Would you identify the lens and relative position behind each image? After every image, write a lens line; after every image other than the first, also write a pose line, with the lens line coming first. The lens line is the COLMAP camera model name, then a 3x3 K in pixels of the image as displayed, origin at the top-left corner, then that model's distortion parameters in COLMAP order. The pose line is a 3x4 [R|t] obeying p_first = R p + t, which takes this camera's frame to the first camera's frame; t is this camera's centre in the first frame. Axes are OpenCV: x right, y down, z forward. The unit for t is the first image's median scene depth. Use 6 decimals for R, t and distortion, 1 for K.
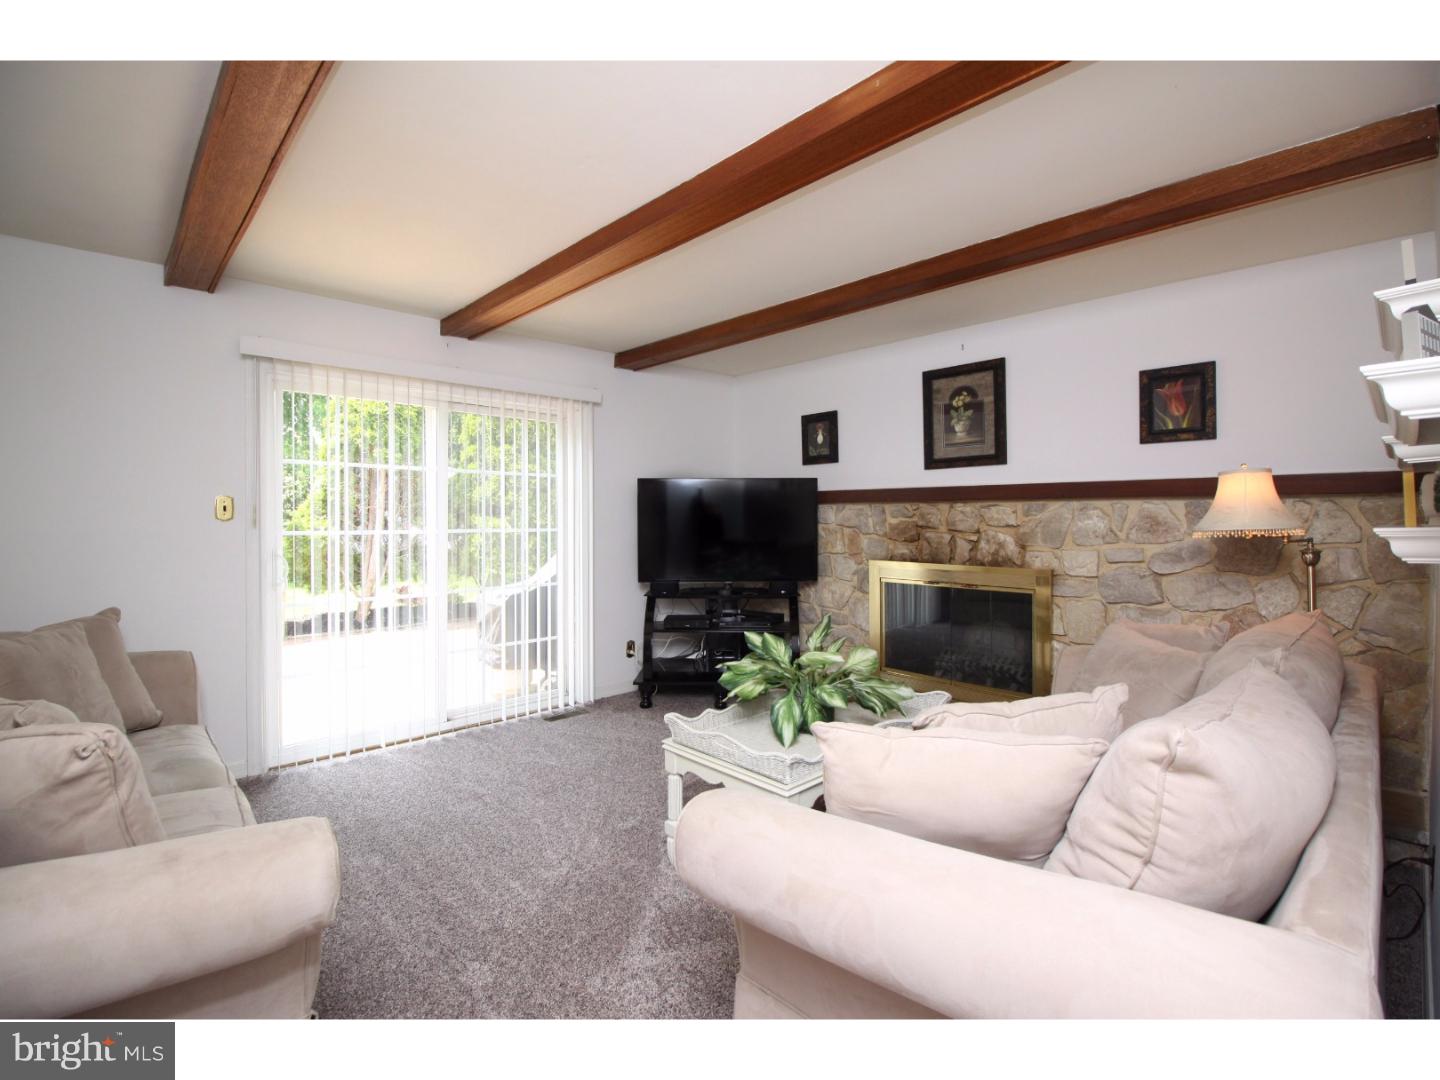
lens RADIAL K [[657.9, 0, 715.9], [0, 657.9, 528.5], [0, 0, 1]] dist [-0.011257, -0.000713]
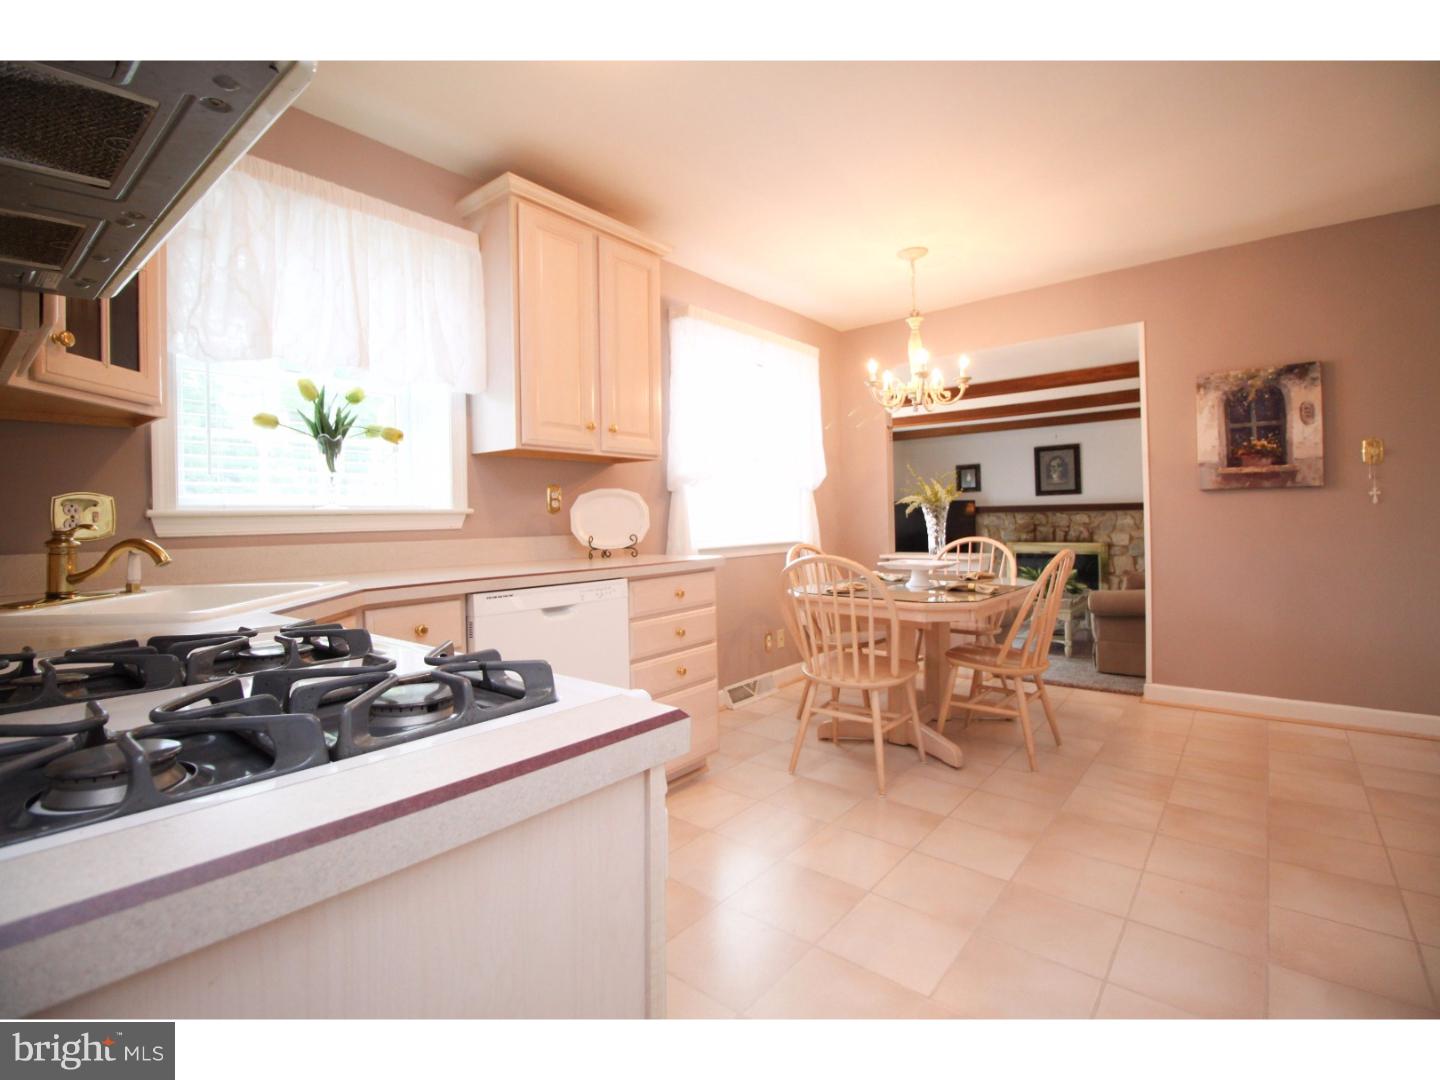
lens RADIAL K [[657.9, 0, 713.1], [0, 657.9, 529.8], [0, 0, 1]] dist [-0.011257, -0.000713]
pose [[0.990476, -0.021438, 0.136010, -0.993757], [0.021079, 0.999769, 0.004079, -0.016715], [-0.136066, -0.001173, 0.990699, -0.904598]]
